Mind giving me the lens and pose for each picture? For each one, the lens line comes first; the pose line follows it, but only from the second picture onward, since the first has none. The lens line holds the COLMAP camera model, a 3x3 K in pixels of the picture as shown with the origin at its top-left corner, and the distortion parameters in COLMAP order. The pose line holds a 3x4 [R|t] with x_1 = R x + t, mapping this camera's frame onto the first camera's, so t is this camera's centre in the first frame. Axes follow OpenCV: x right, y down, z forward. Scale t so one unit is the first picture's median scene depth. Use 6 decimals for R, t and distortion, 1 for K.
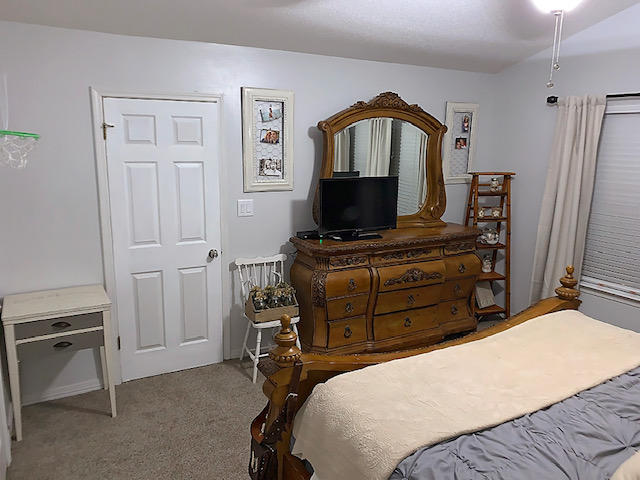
lens RADIAL K [[487.7, 0, 318.0], [0, 487.7, 233.4], [0, 0, 1]] dist [0.045911, -0.055902]
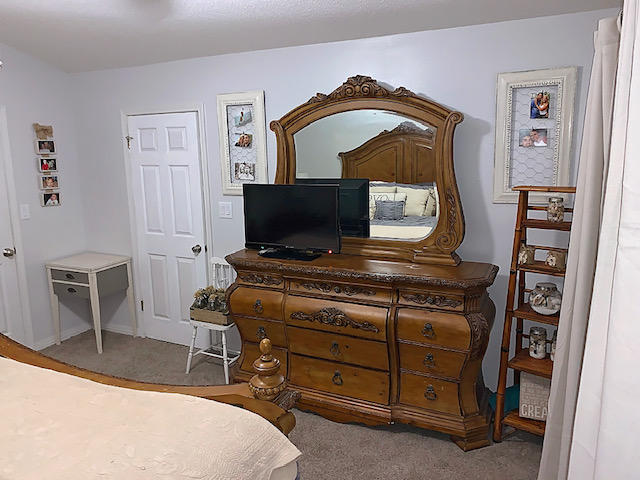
lens RADIAL K [[487.7, 0, 318.0], [0, 487.7, 233.4], [0, 0, 1]] dist [0.045911, -0.055902]
pose [[0.577310, 0.115491, -0.808316, 0.808729], [-0.125883, 0.990700, 0.051643, -0.081501], [0.806763, 0.071940, 0.586479, 0.553442]]
